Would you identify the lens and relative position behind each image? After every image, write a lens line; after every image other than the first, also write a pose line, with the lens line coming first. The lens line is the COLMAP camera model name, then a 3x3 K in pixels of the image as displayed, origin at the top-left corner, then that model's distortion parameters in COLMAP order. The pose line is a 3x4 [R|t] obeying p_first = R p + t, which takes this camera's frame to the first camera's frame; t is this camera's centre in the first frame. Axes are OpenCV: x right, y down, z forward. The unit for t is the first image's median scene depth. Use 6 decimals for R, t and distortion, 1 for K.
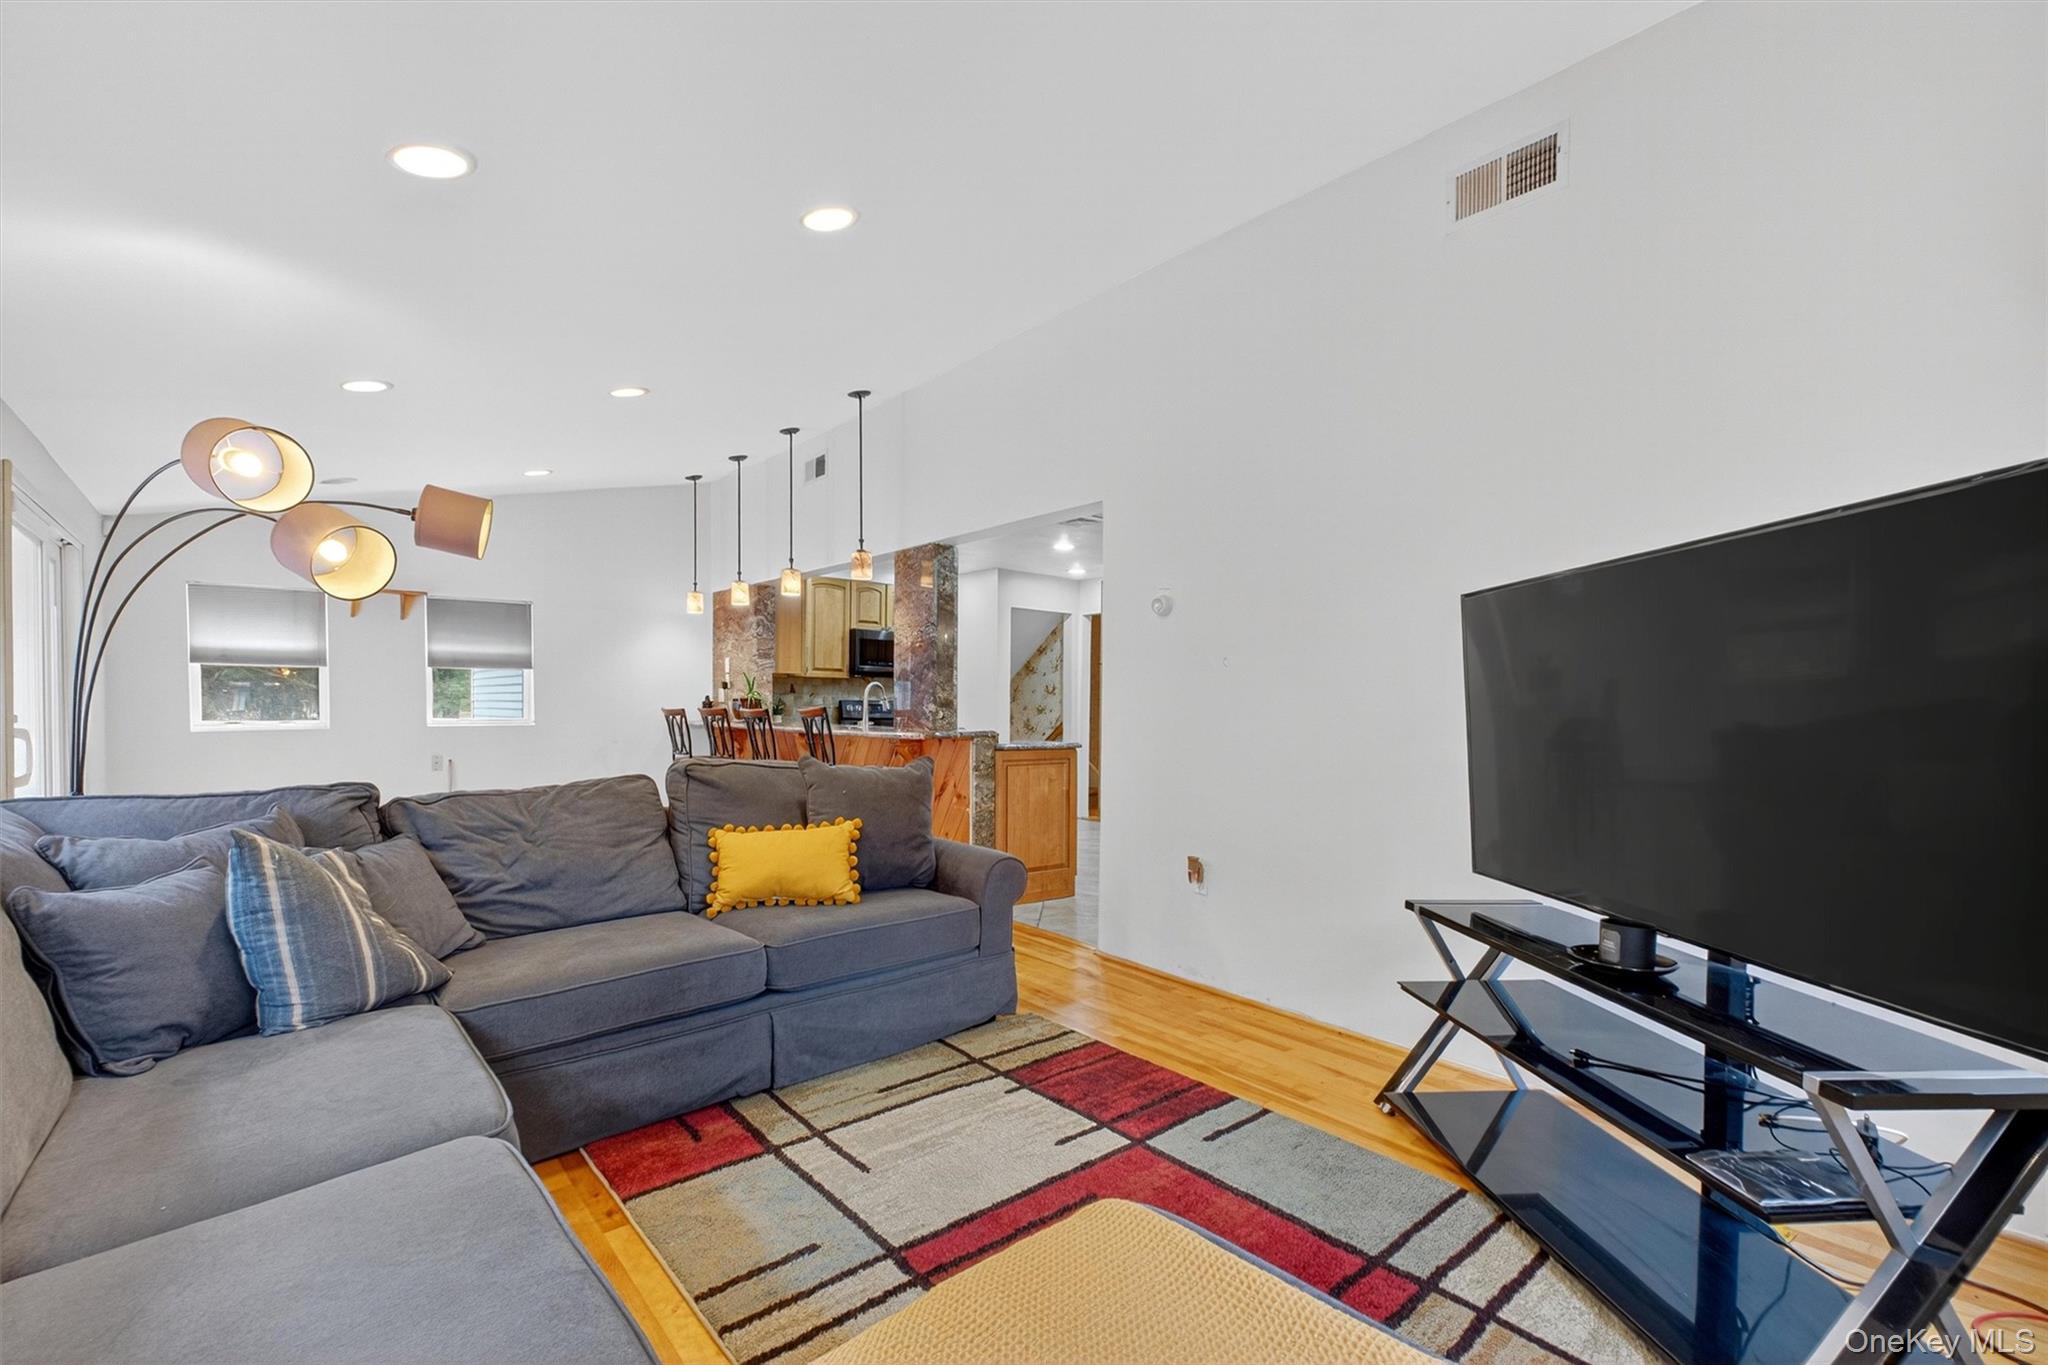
lens RADIAL K [[899.9, 0, 1007.9], [0, 899.9, 728.2], [0, 0, 1]] dist [0.014203, -0.000297]
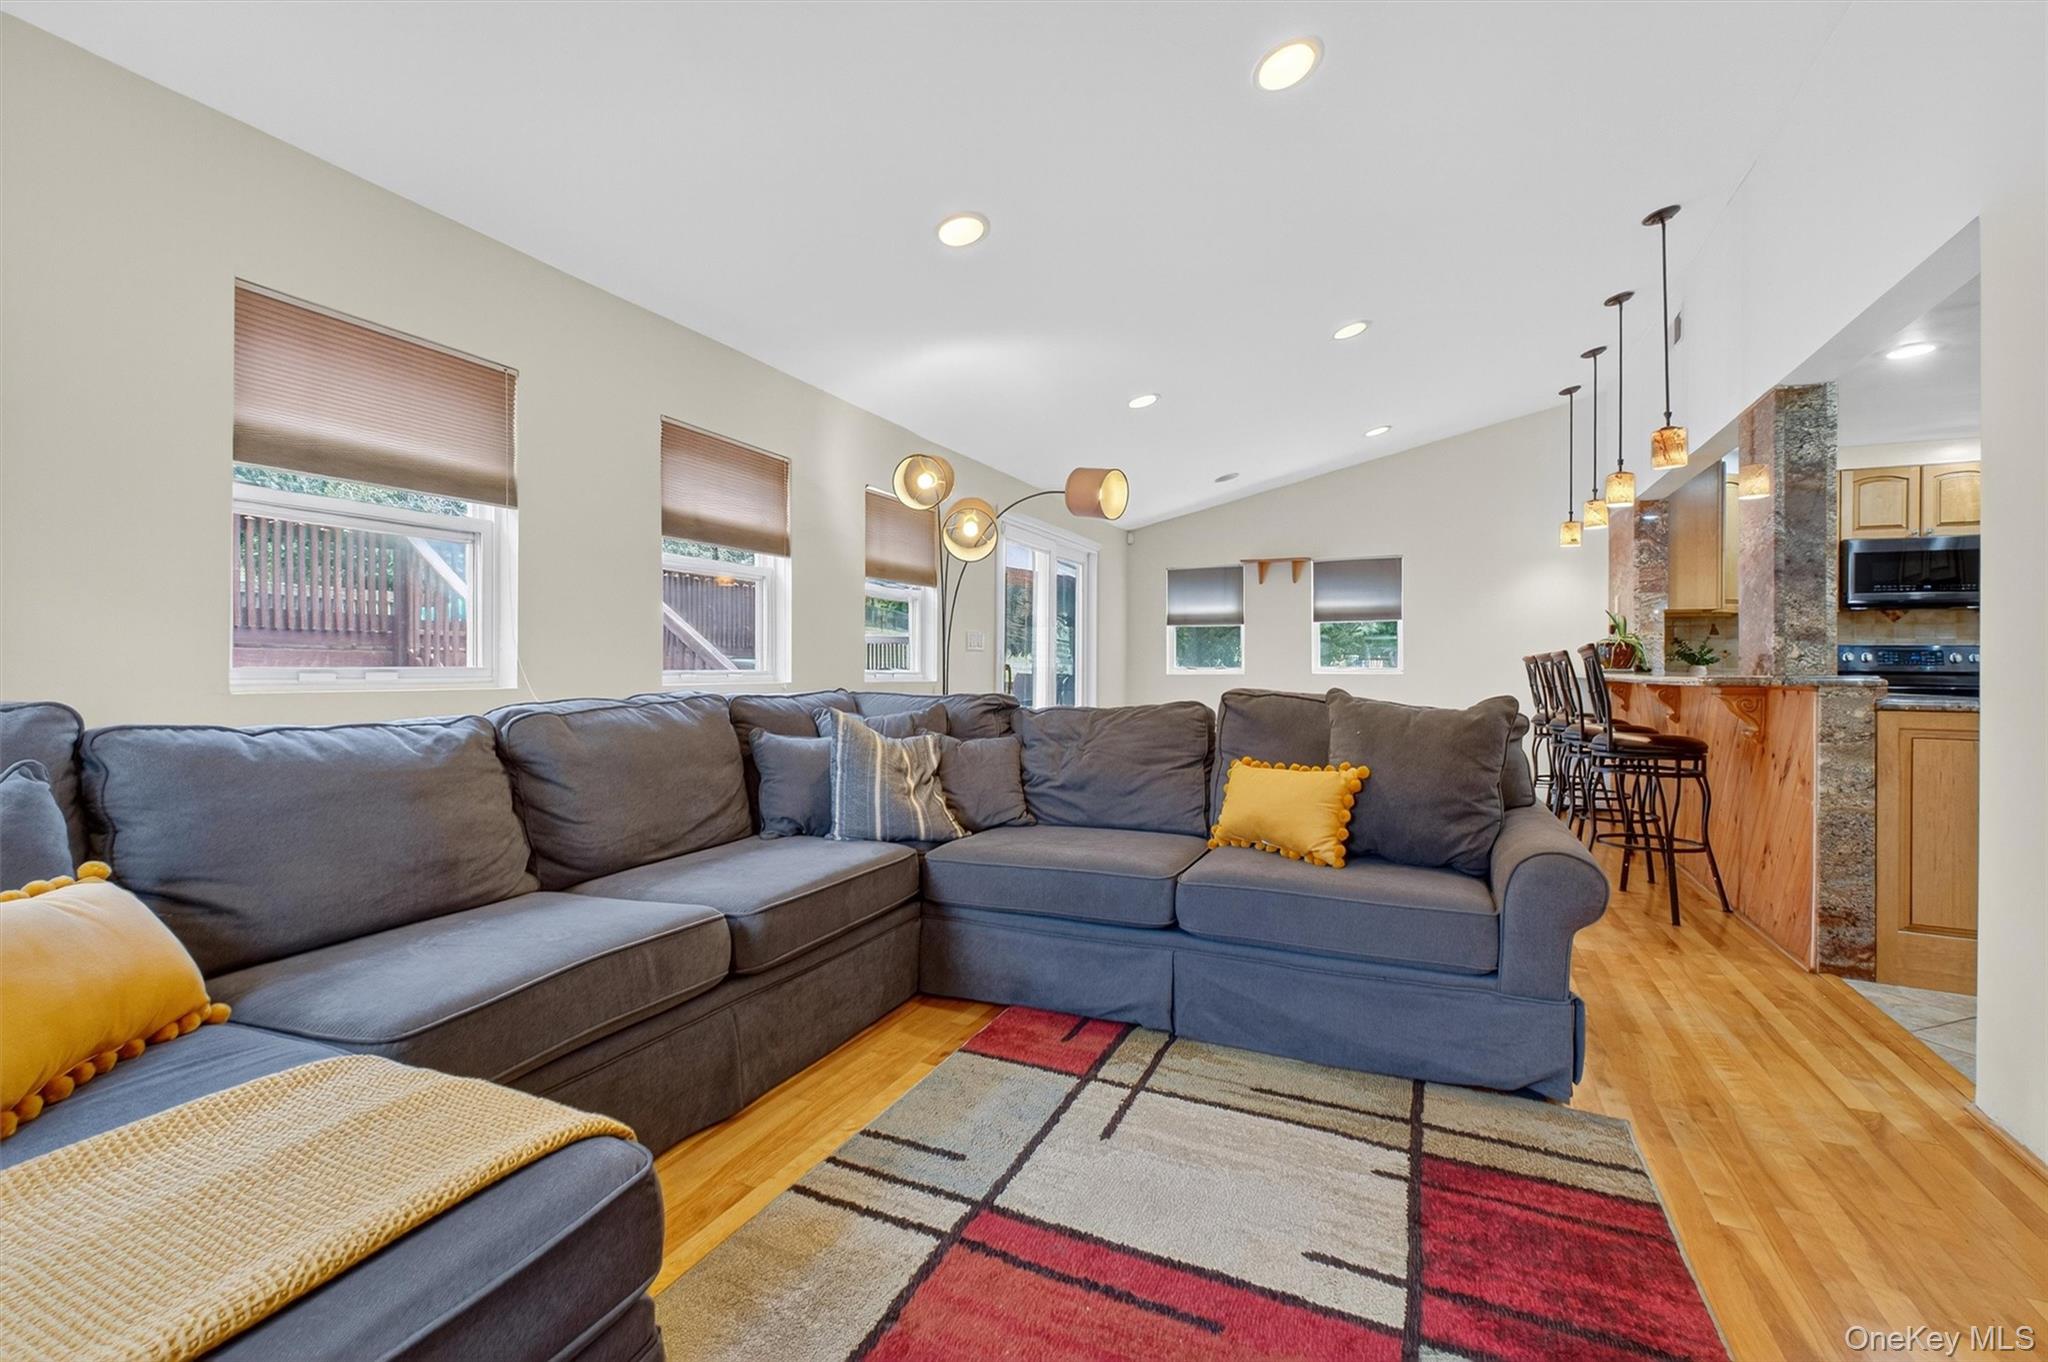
lens RADIAL K [[867.9, 0, 1022.0], [0, 867.9, 667.7], [0, 0, 1]] dist [-0.001274, 0.001019]
pose [[0.419326, -0.001160, -0.907835, 0.432849], [-0.027372, 0.999528, -0.013920, 0.033222], [0.907423, 0.030686, 0.419097, 0.416565]]
